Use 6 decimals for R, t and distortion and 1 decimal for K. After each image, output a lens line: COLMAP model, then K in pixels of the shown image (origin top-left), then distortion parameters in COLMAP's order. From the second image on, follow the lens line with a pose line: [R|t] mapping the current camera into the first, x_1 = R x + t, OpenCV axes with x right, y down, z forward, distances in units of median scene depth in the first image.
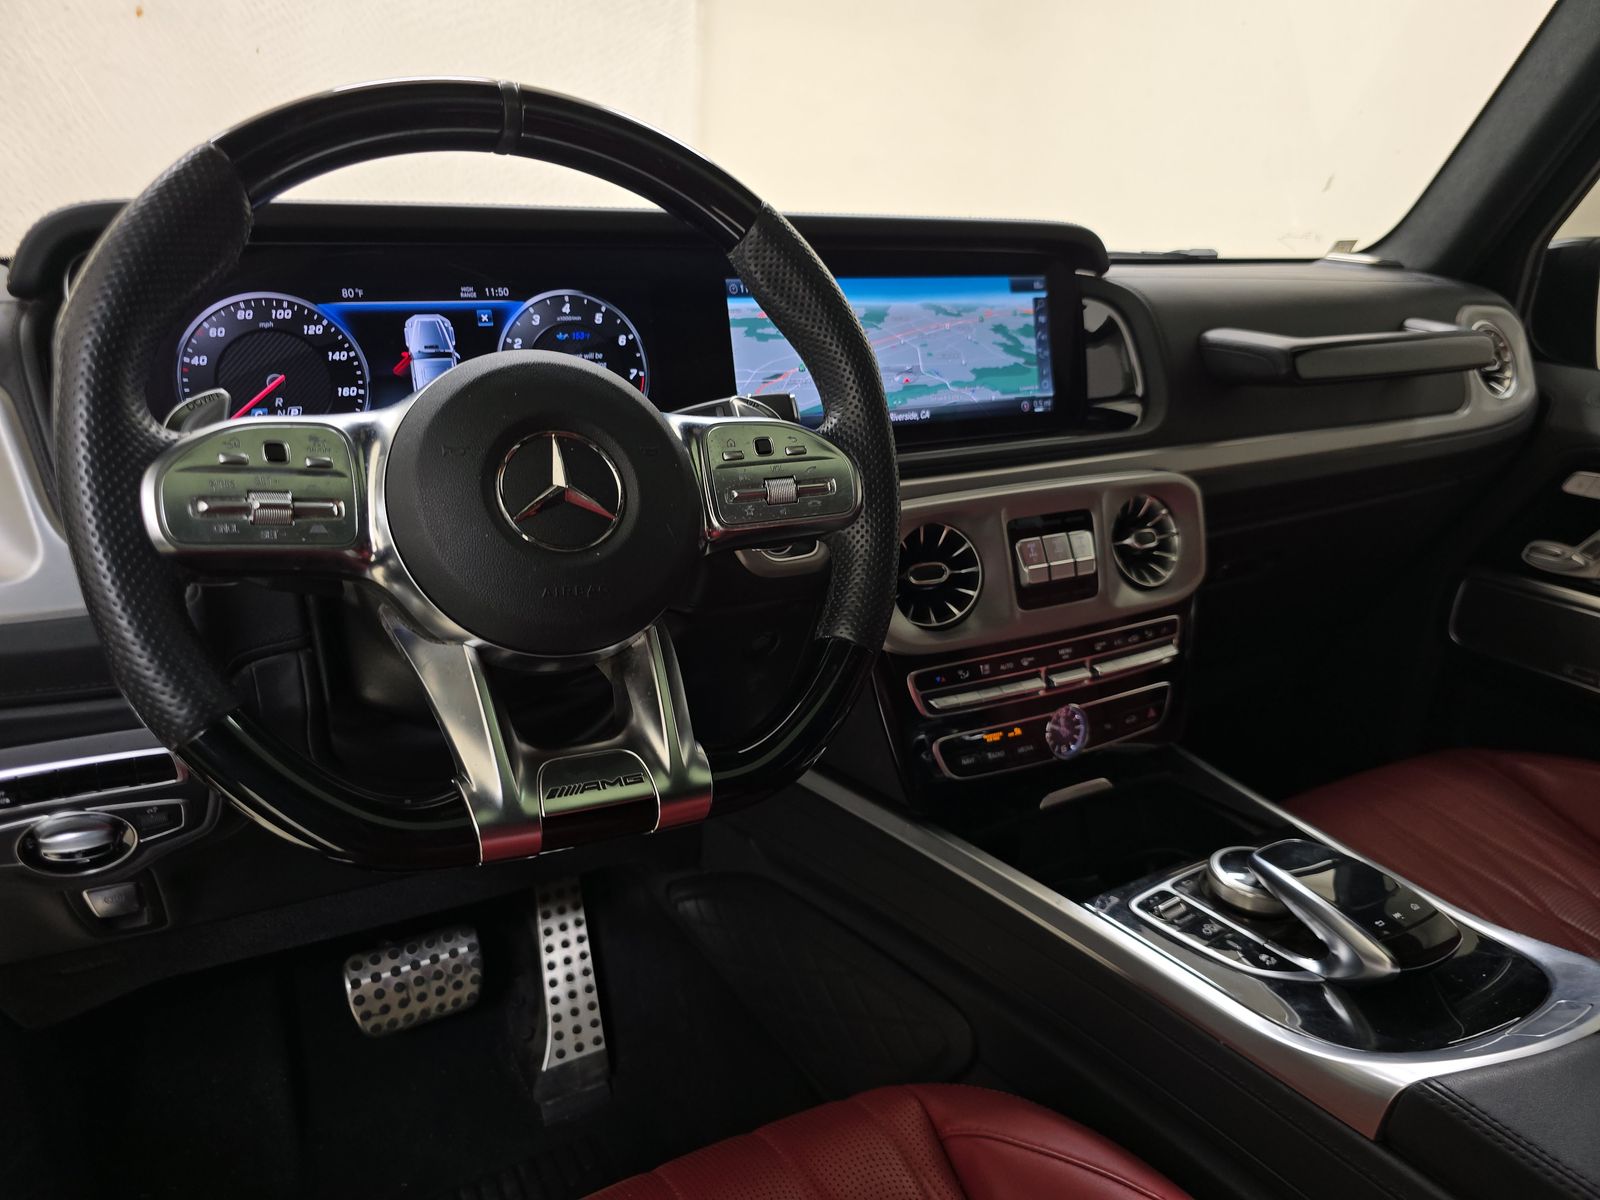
lens RADIAL K [[1080.2, 0, 800.0], [0, 1080.2, 600.0], [0, 0, 1]] dist [0.046292, -0.046586]
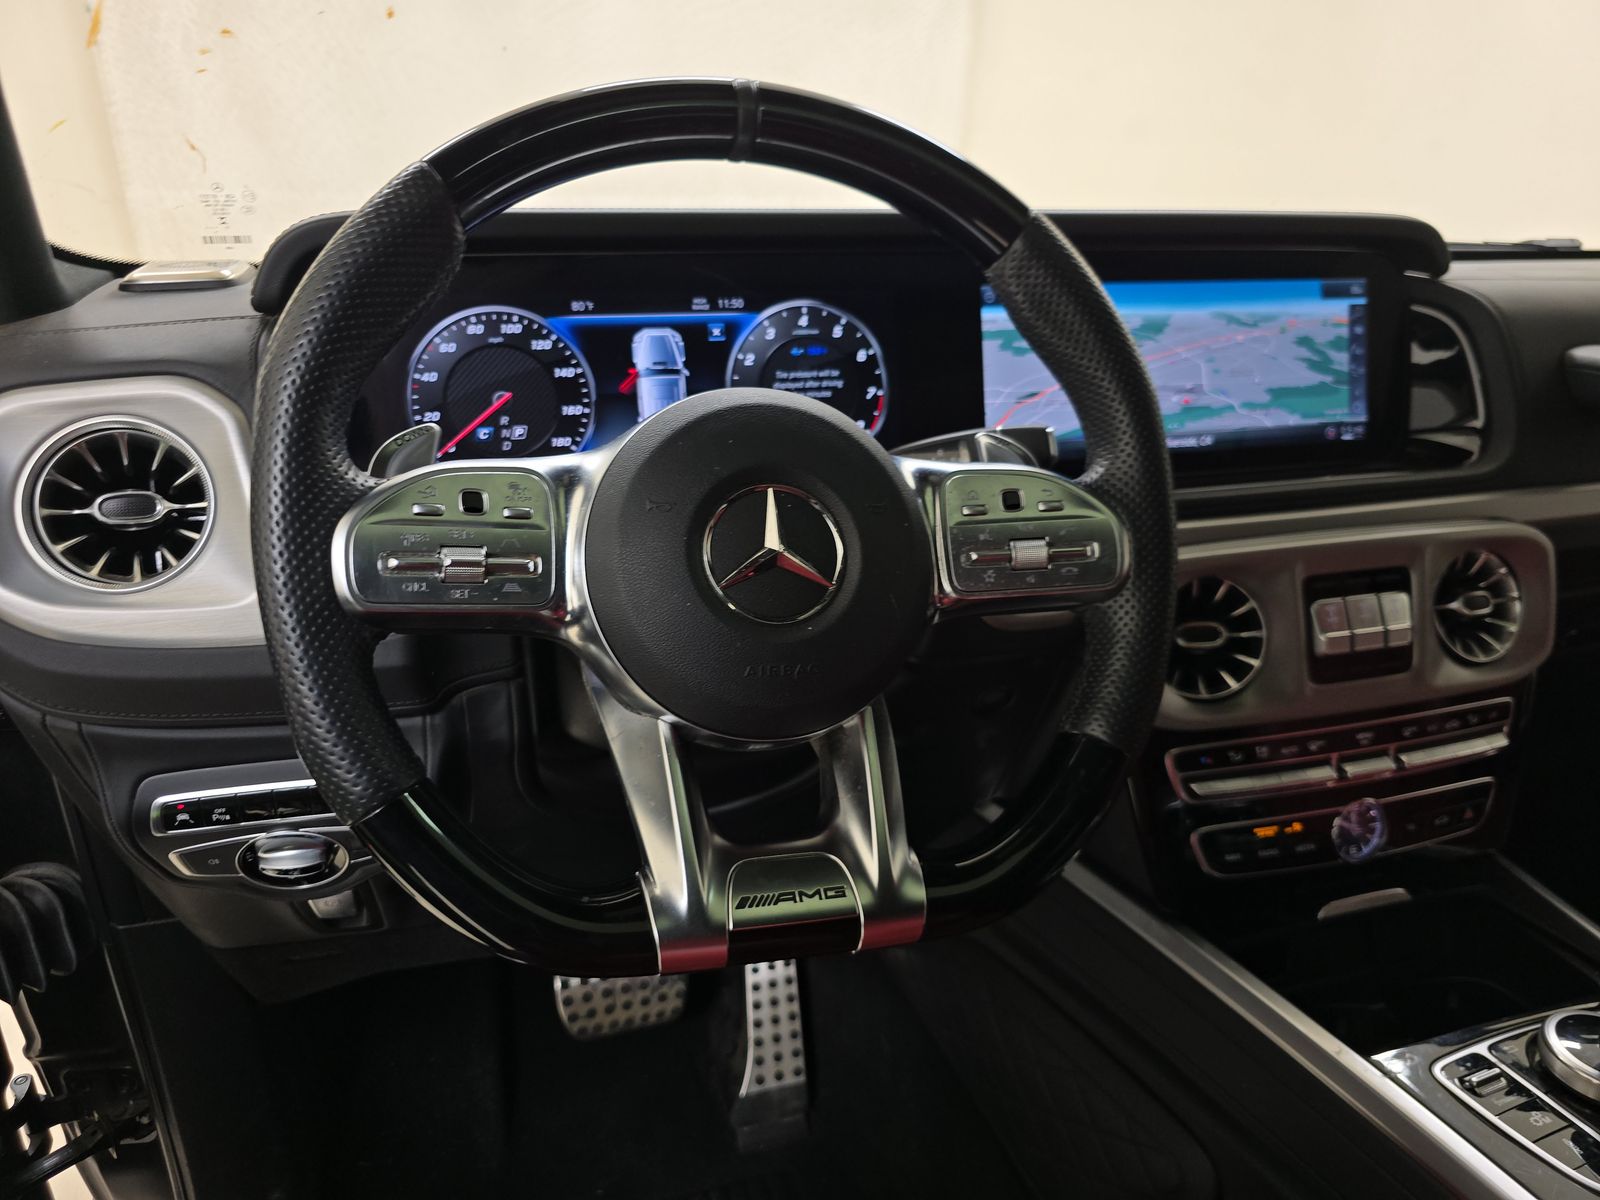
lens RADIAL K [[1093.1, 0, 815.7], [0, 1093.1, 604.0], [0, 0, 1]] dist [0.037430, -0.051033]
pose [[0.977969, 0.063683, -0.198800, -0.007418], [-0.059119, 0.997835, 0.028816, -0.062463], [0.200204, -0.016428, 0.979616, 0.102919]]
